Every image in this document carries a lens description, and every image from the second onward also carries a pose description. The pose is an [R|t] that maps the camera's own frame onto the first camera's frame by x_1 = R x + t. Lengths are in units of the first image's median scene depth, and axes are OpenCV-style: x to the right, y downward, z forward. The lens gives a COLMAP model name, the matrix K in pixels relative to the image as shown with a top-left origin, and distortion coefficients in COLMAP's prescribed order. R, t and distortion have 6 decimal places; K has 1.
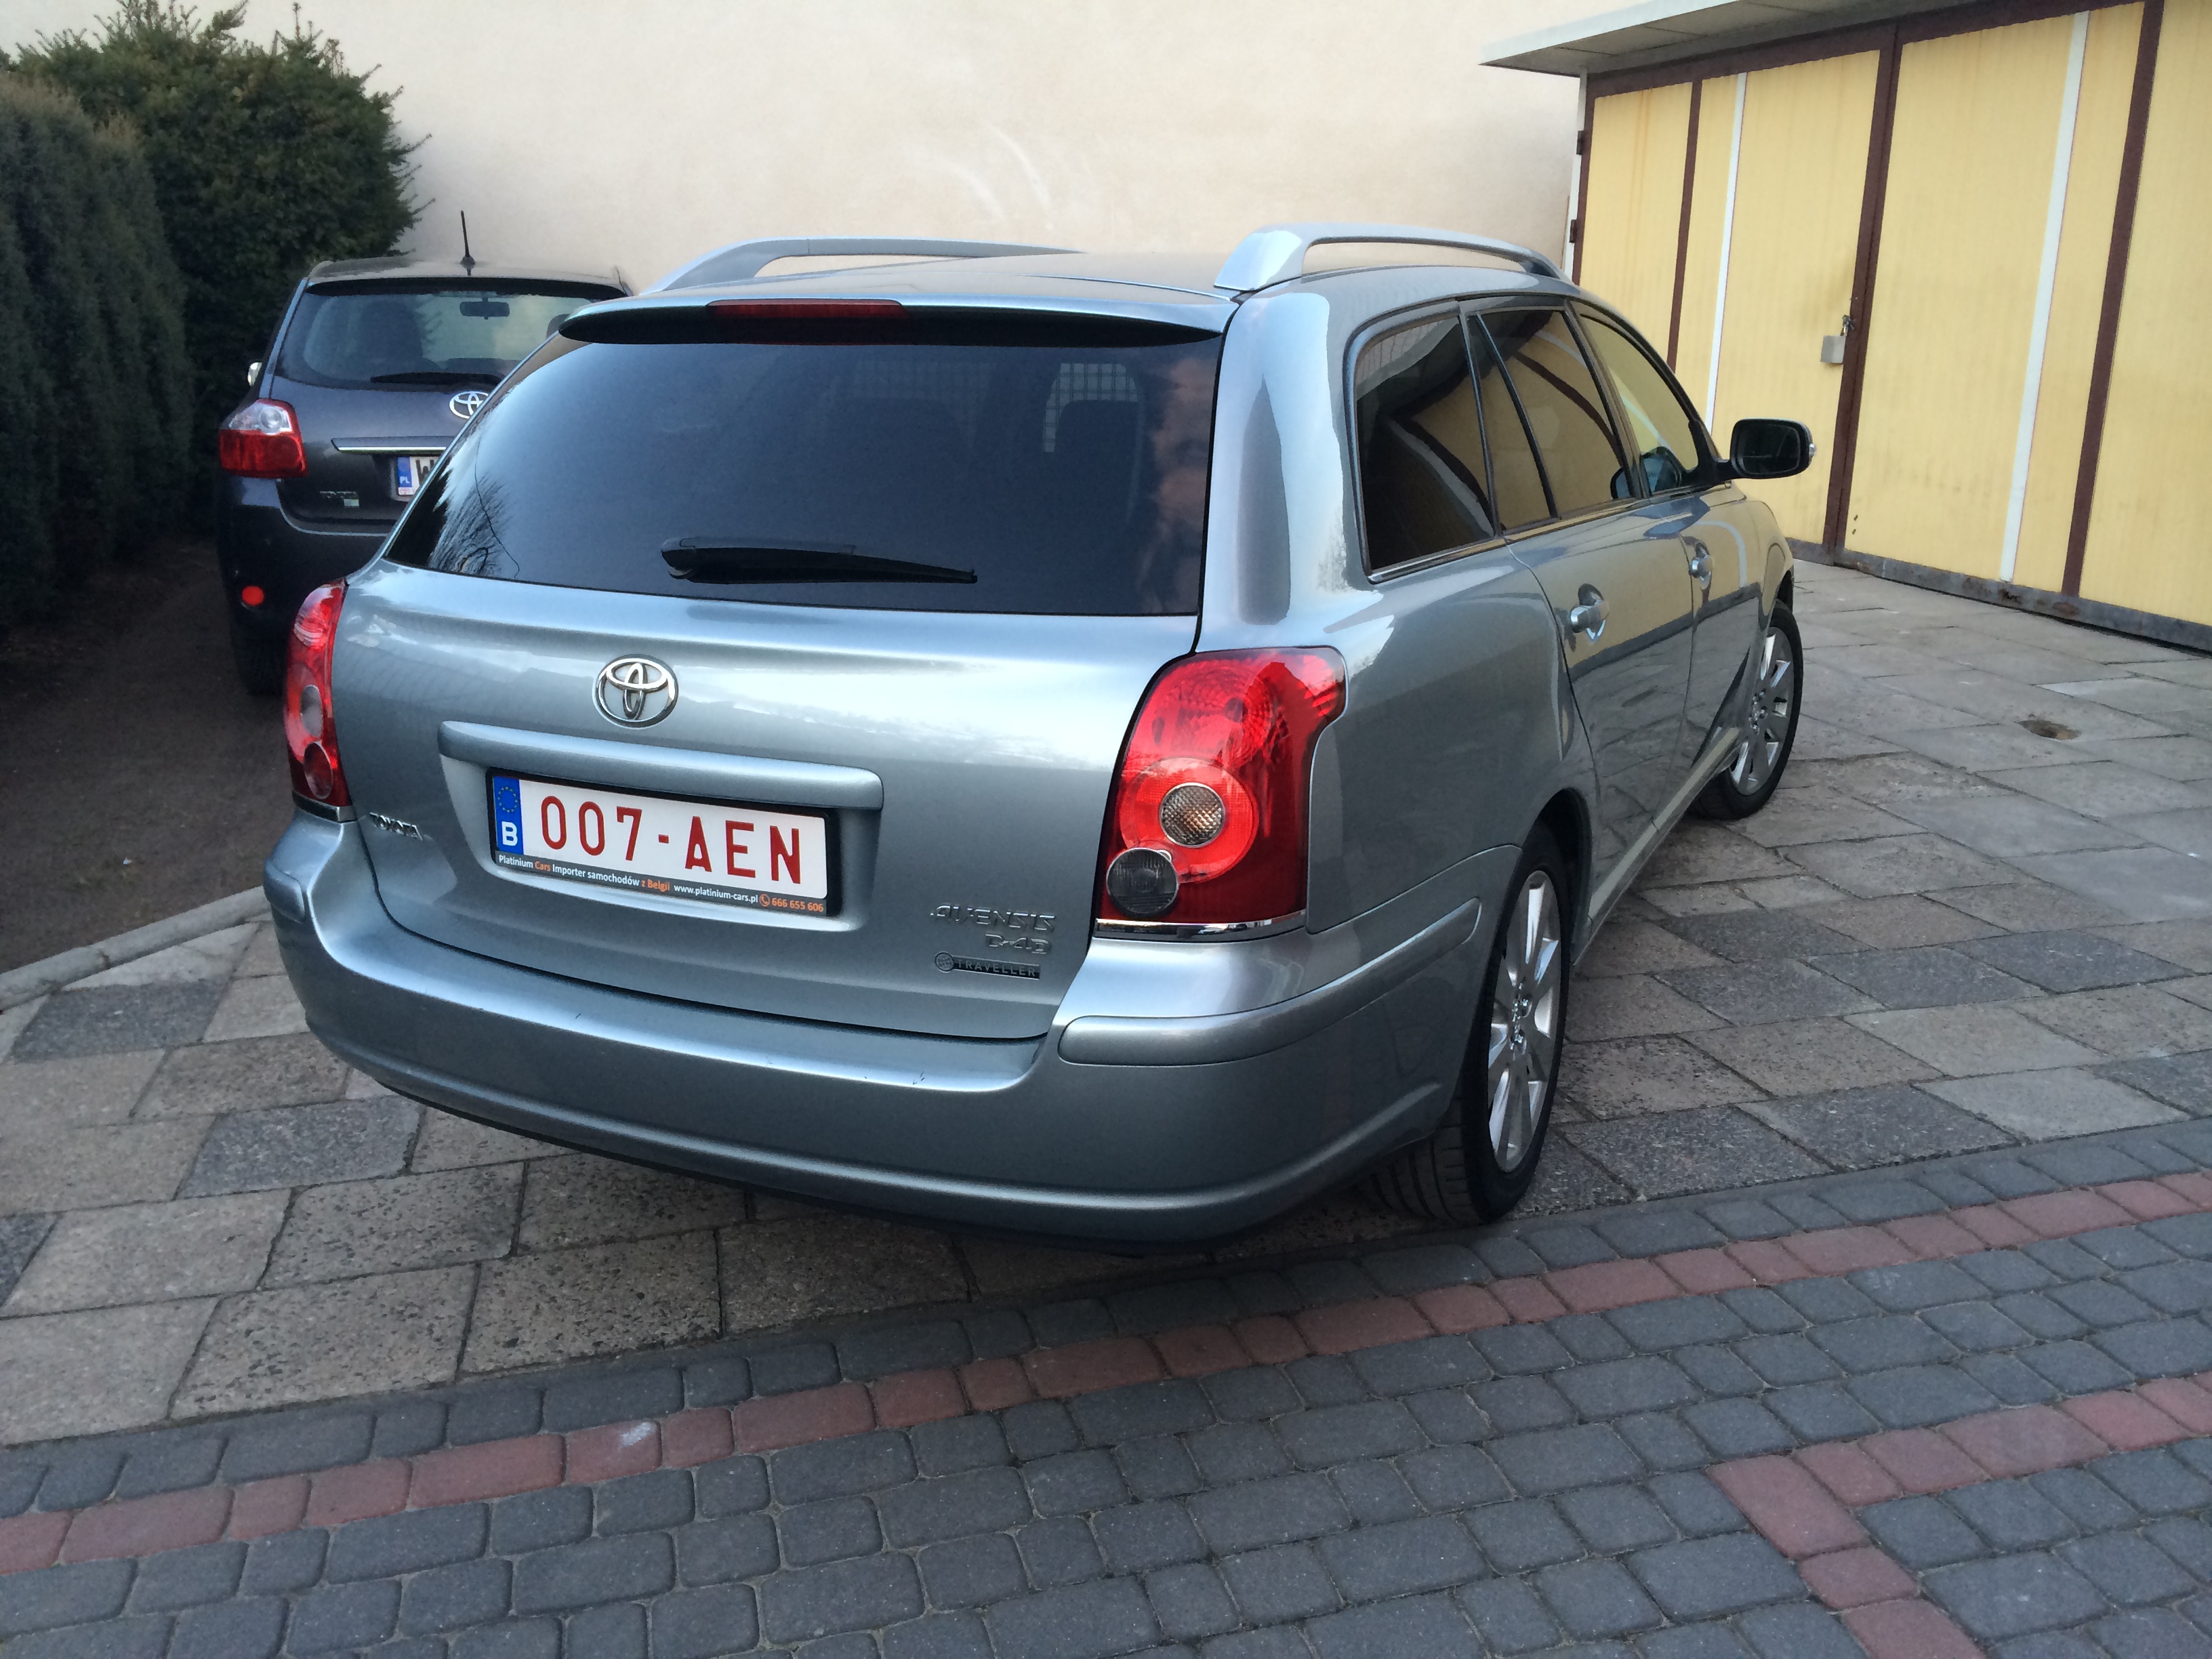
lens RADIAL K [[1931.0, 0, 1115.9], [0, 1931.0, 817.4], [0, 0, 1]] dist [0.073334, -0.109555]
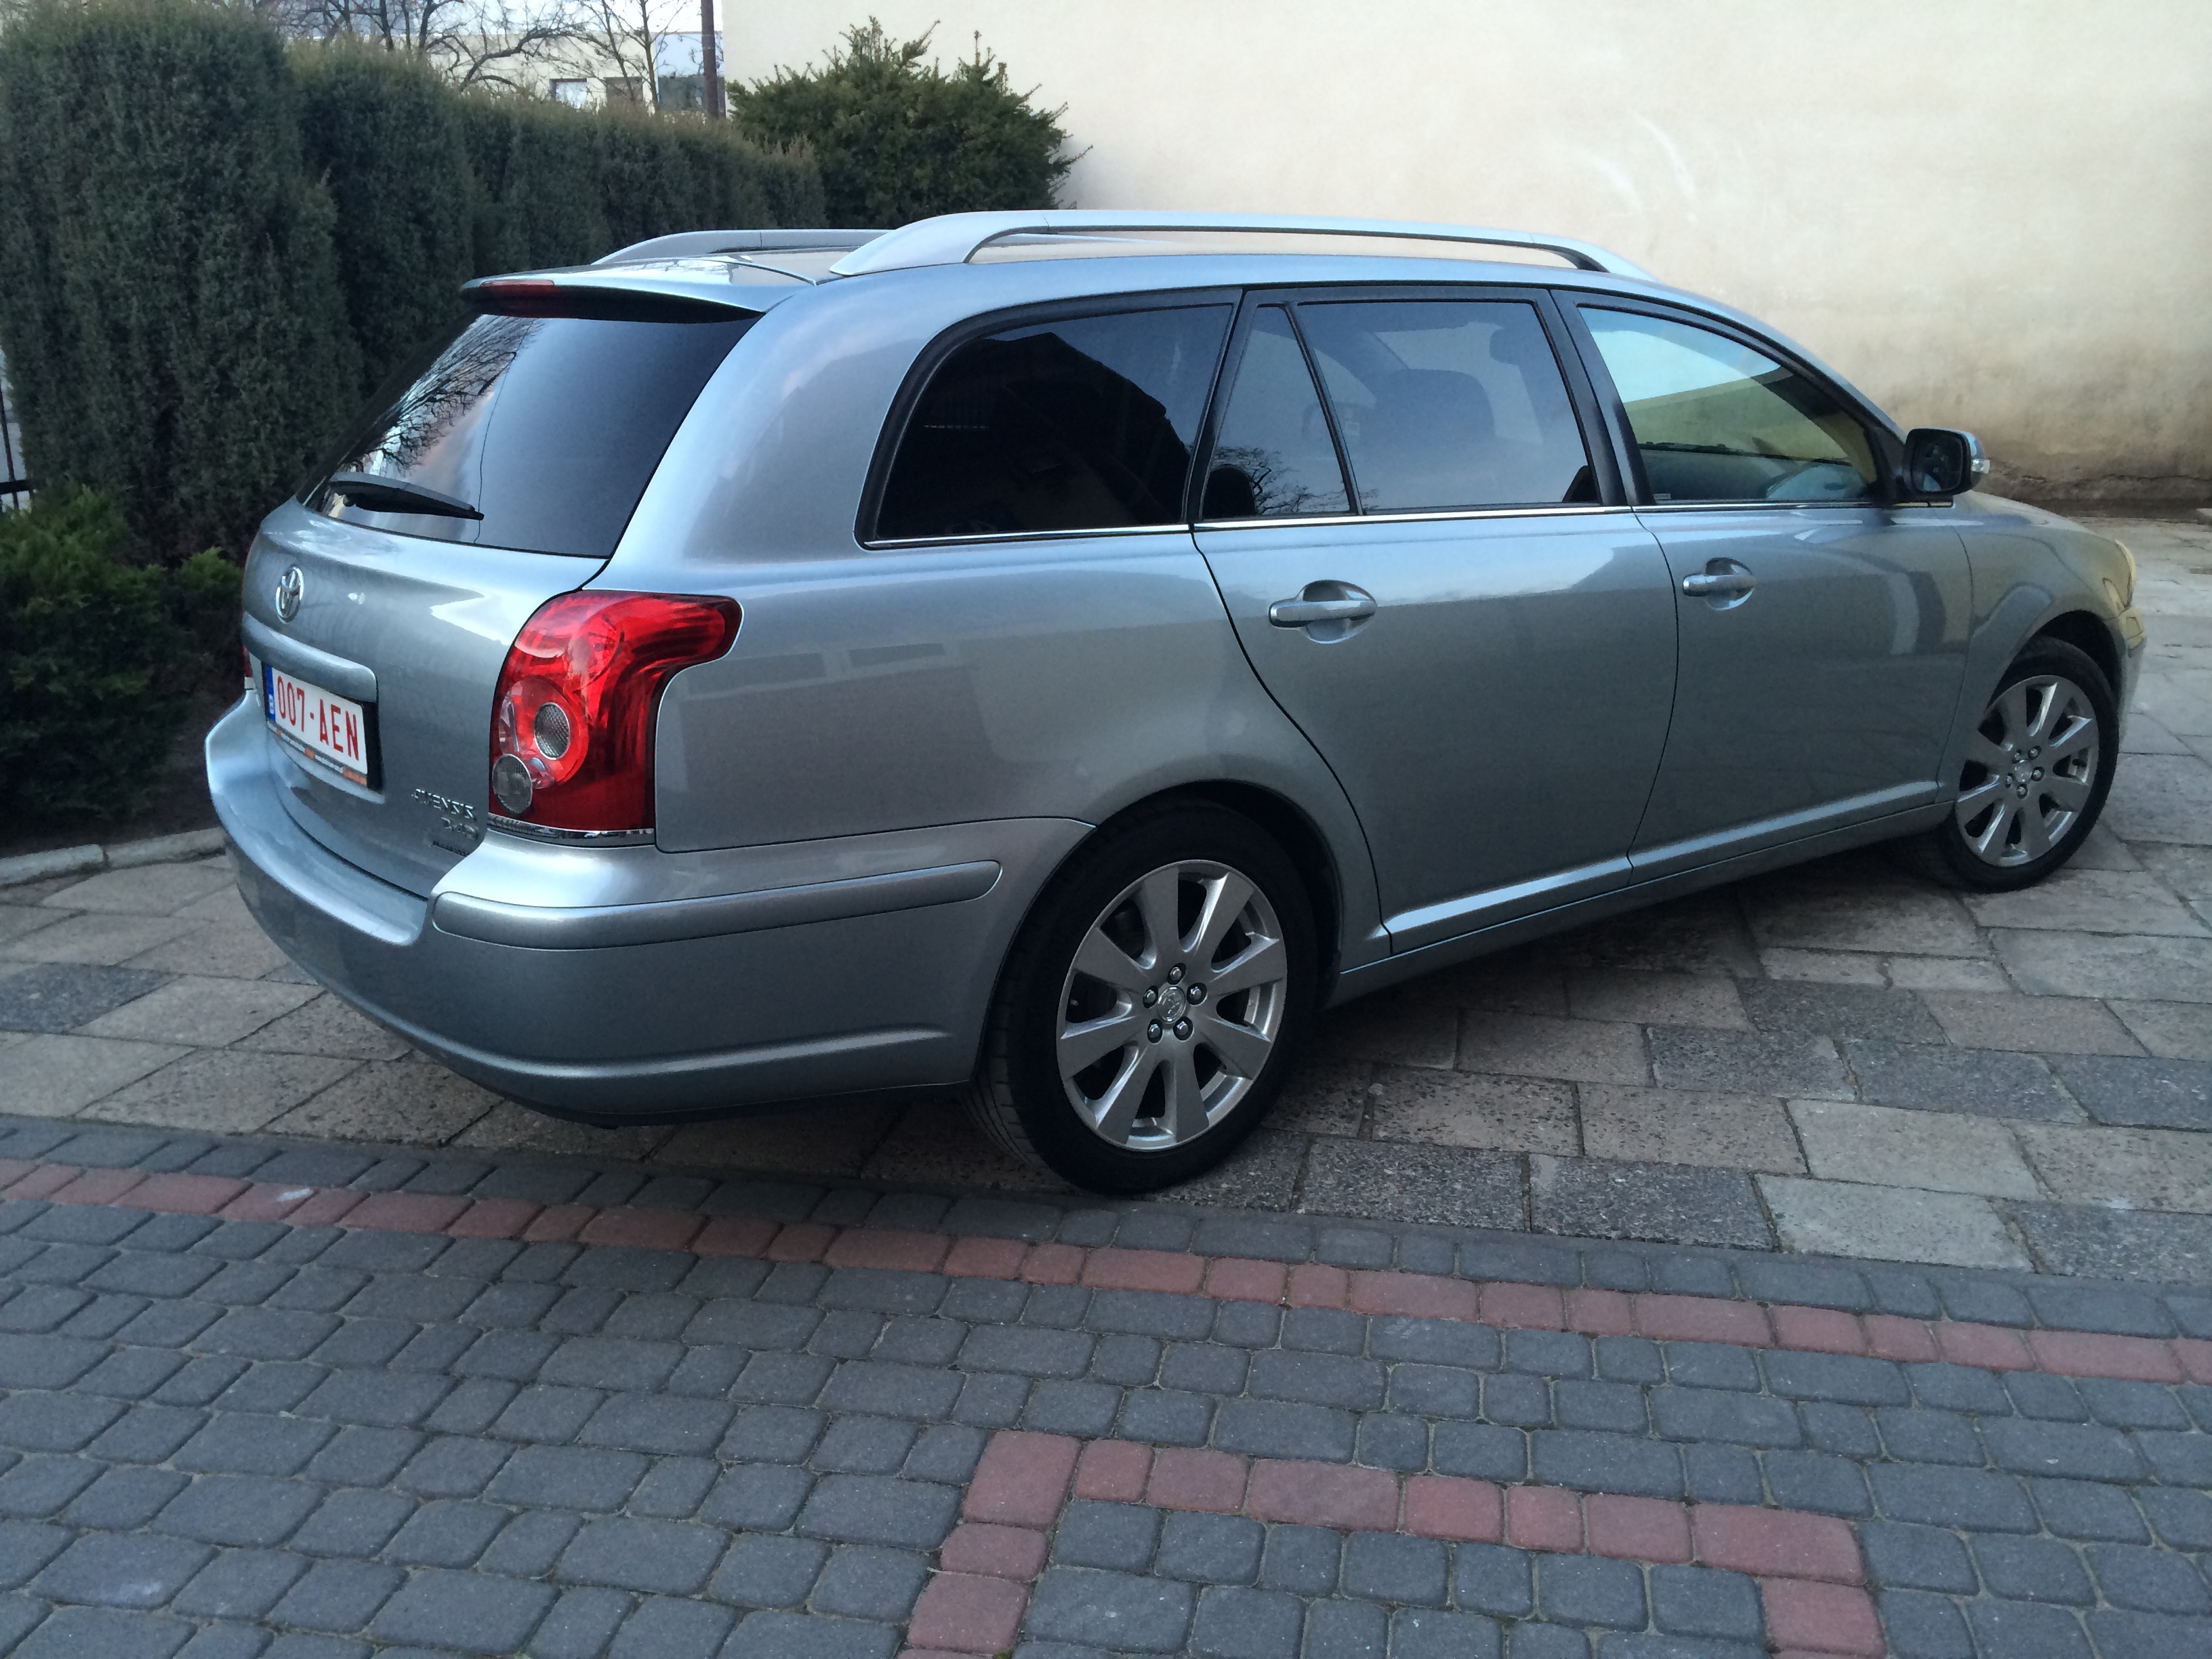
lens RADIAL K [[1931.0, 0, 1125.5], [0, 1931.0, 838.1], [0, 0, 1]] dist [0.073334, -0.109555]
pose [[0.893437, 0.124770, -0.431513, 0.544104], [-0.120811, 0.991997, 0.036696, -0.013857], [0.432638, 0.019346, 0.901360, 0.076393]]
